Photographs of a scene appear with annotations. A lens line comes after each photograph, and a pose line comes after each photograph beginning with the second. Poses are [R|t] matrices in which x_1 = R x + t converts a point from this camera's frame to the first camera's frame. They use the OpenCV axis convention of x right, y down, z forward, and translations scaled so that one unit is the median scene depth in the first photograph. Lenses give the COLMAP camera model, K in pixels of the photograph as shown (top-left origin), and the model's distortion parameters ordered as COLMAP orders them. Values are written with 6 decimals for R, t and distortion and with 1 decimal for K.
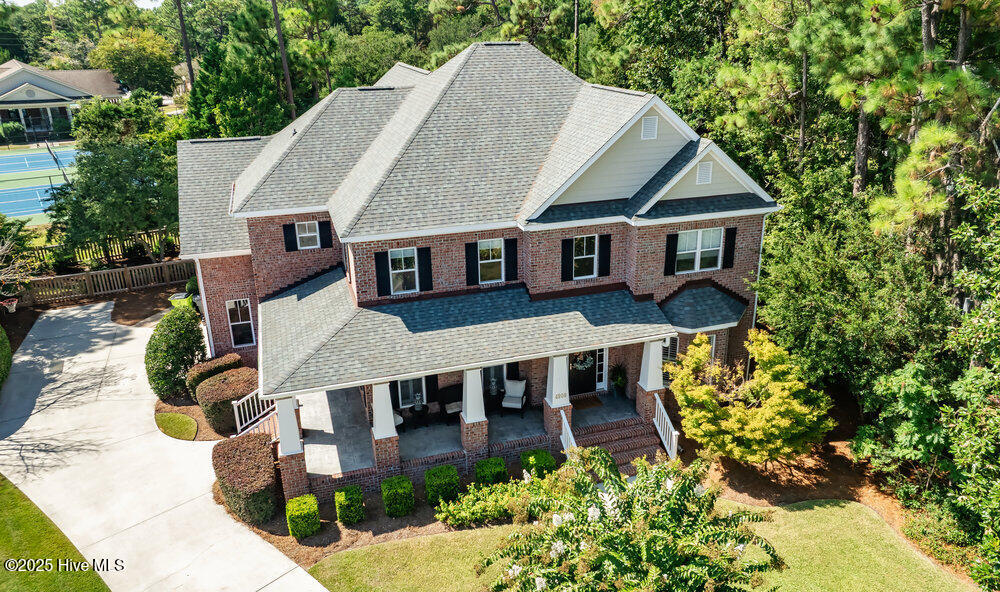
lens RADIAL K [[739.9, 0, 519.6], [0, 739.9, 298.5], [0, 0, 1]] dist [-0.005879, 0.000882]
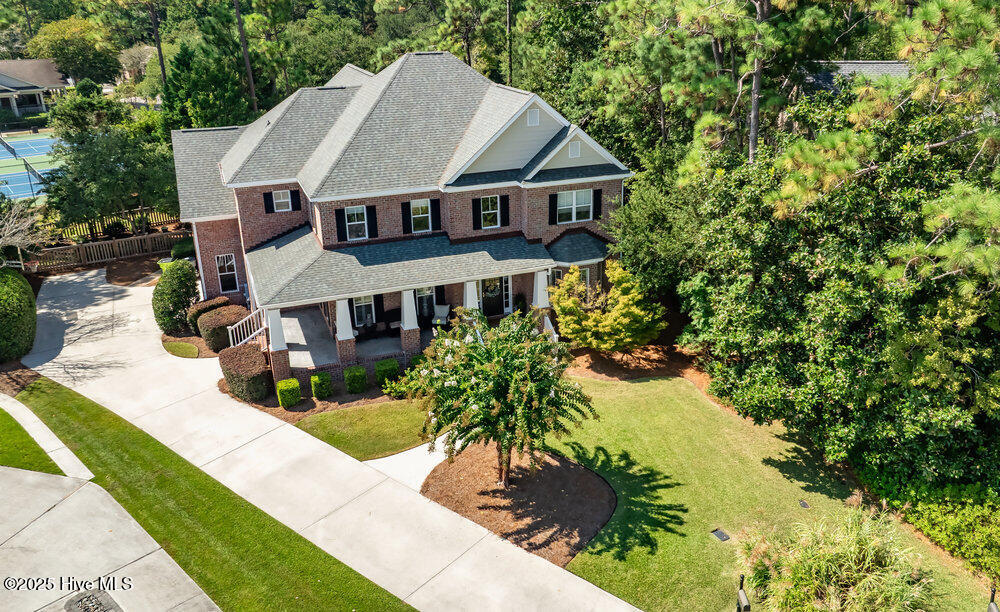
lens RADIAL K [[816.0, 0, 530.0], [0, 816.0, 290.3], [0, 0, 1]] dist [0.003187, -0.010294]
pose [[0.998220, -0.023133, 0.054974, 0.075687], [0.023727, 0.999667, -0.010171, 0.106009], [-0.054720, 0.011457, 0.998436, -0.508266]]
